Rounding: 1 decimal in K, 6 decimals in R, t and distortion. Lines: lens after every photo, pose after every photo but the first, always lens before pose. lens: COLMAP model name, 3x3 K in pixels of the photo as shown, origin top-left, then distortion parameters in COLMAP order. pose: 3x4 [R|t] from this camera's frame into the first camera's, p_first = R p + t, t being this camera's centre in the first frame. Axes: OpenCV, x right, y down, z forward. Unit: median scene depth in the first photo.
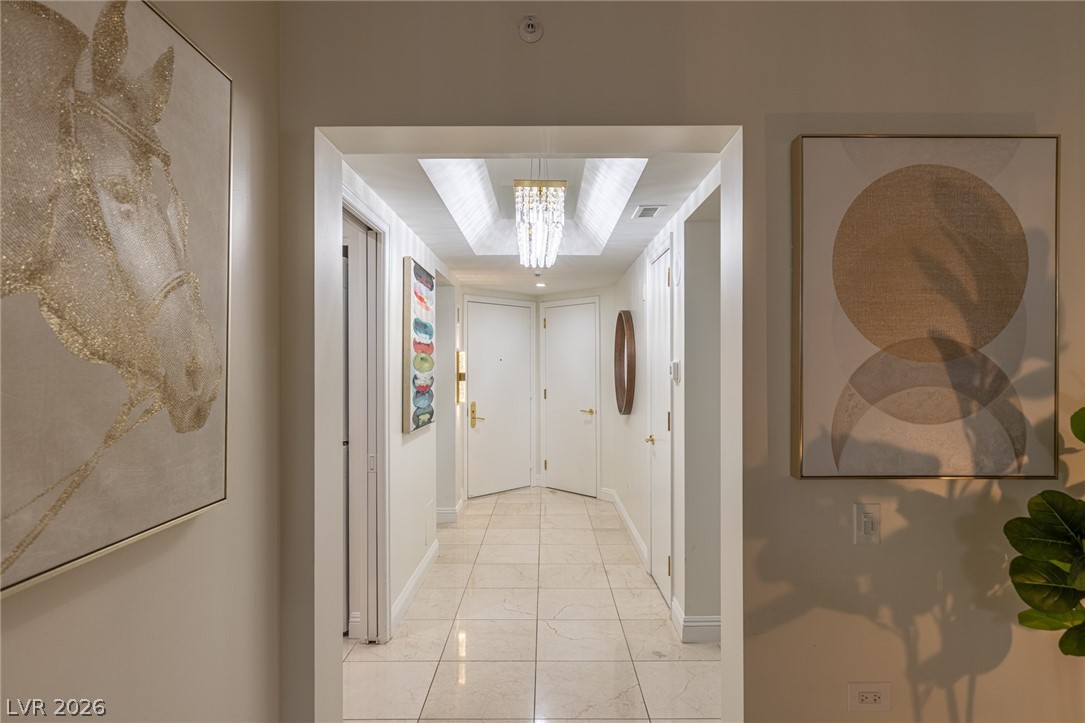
lens RADIAL K [[623.0, 0, 542.7], [0, 623.0, 364.2], [0, 0, 1]] dist [0.000321, 0.000053]
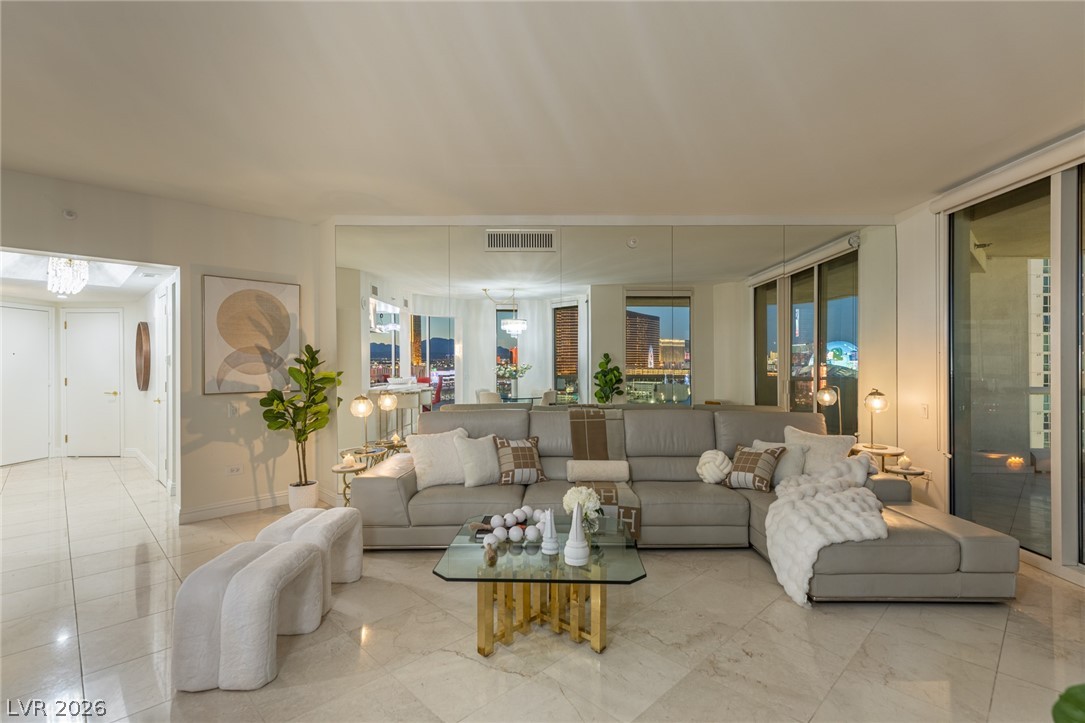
lens RADIAL K [[505.7, 0, 564.5], [0, 505.7, 362.0], [0, 0, 1]] dist [0.004852, 0.000649]
pose [[0.703500, 0.000461, 0.710696, -0.071565], [-0.000289, 1.000000, -0.000363, 0.033057], [-0.710696, 0.000050, 0.703500, -1.743509]]
